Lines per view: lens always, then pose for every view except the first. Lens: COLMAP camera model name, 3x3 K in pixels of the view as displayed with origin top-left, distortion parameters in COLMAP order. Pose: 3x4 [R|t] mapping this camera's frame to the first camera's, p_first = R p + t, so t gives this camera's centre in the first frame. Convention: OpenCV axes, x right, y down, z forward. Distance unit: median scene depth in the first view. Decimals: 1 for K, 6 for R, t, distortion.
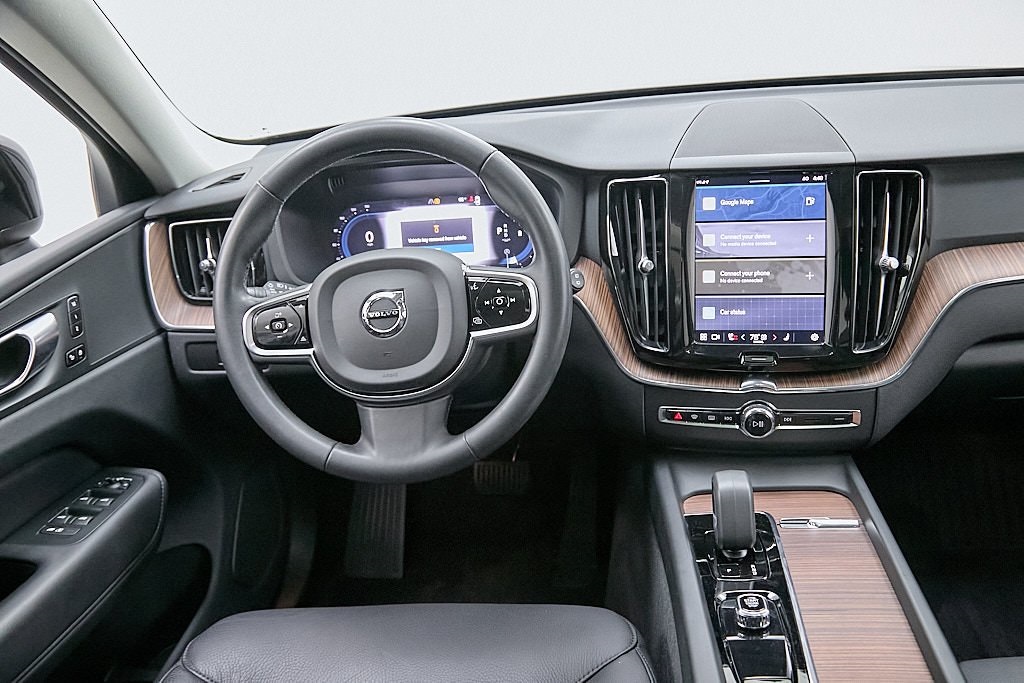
lens RADIAL K [[890.5, 0, 512.5], [0, 890.5, 349.0], [0, 0, 1]] dist [-0.046071, 0.047732]
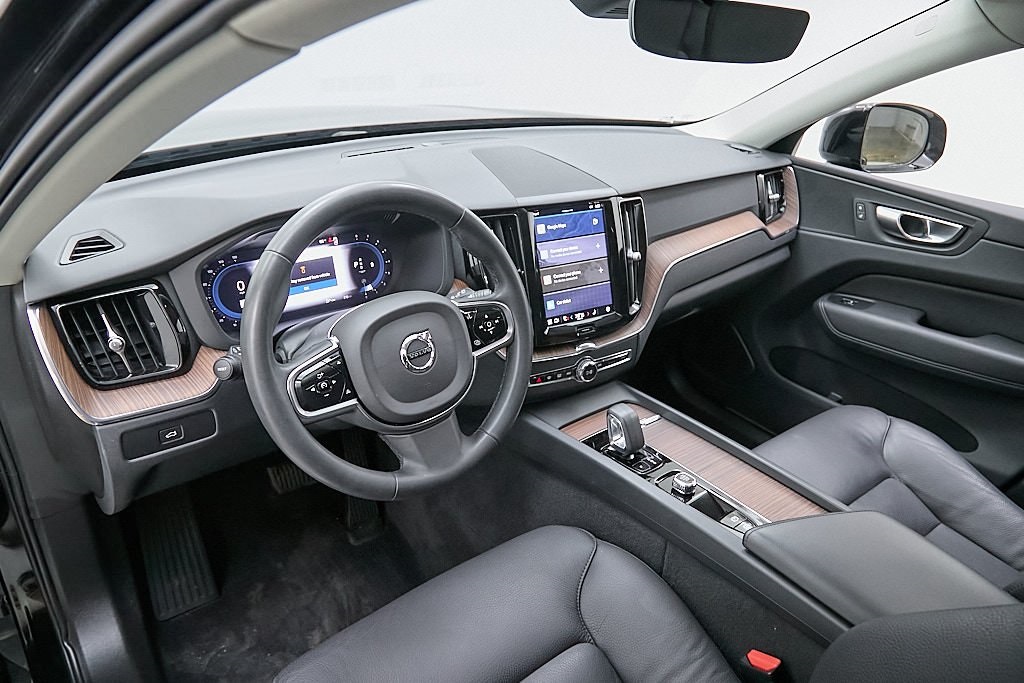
lens RADIAL K [[733.3, 0, 514.5], [0, 733.3, 341.0], [0, 0, 1]] dist [0.009892, -0.004602]
pose [[0.698312, -0.200772, 0.687060, -0.652995], [0.163818, 0.979209, 0.119643, -0.136650], [-0.696796, 0.029004, 0.716683, 0.195472]]
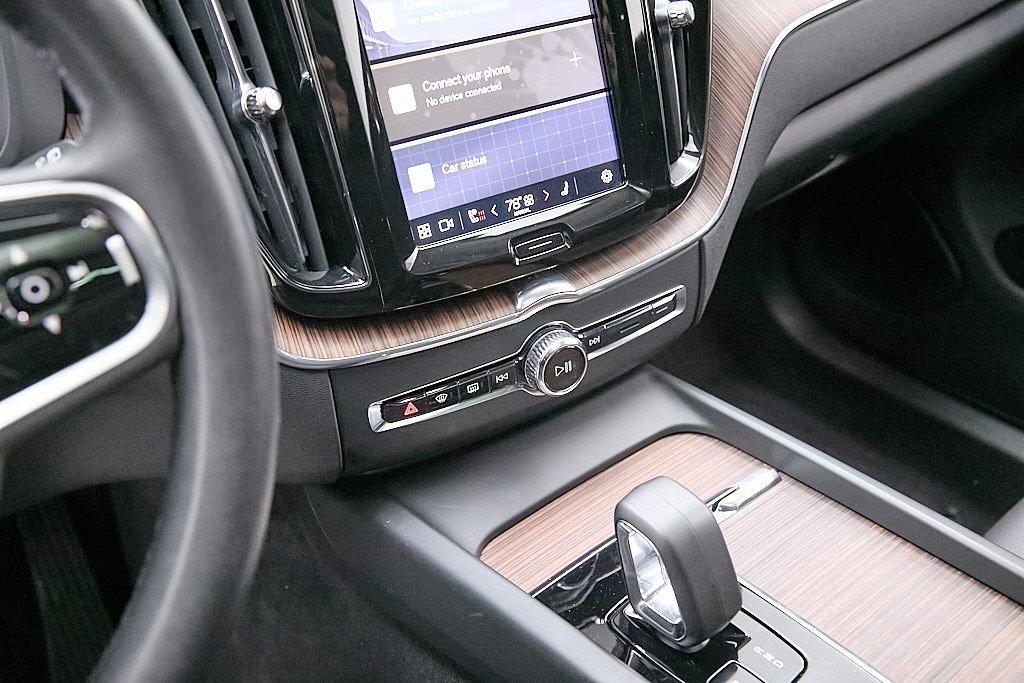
lens RADIAL K [[1027.3, 0, 521.0], [0, 1027.3, 338.2], [0, 0, 1]] dist [0.006529, 0.000000]
pose [[0.684973, -0.327004, 0.651061, -0.119237], [0.242798, 0.944990, 0.219189, -0.067139], [-0.686921, 0.007938, 0.726689, 0.584582]]
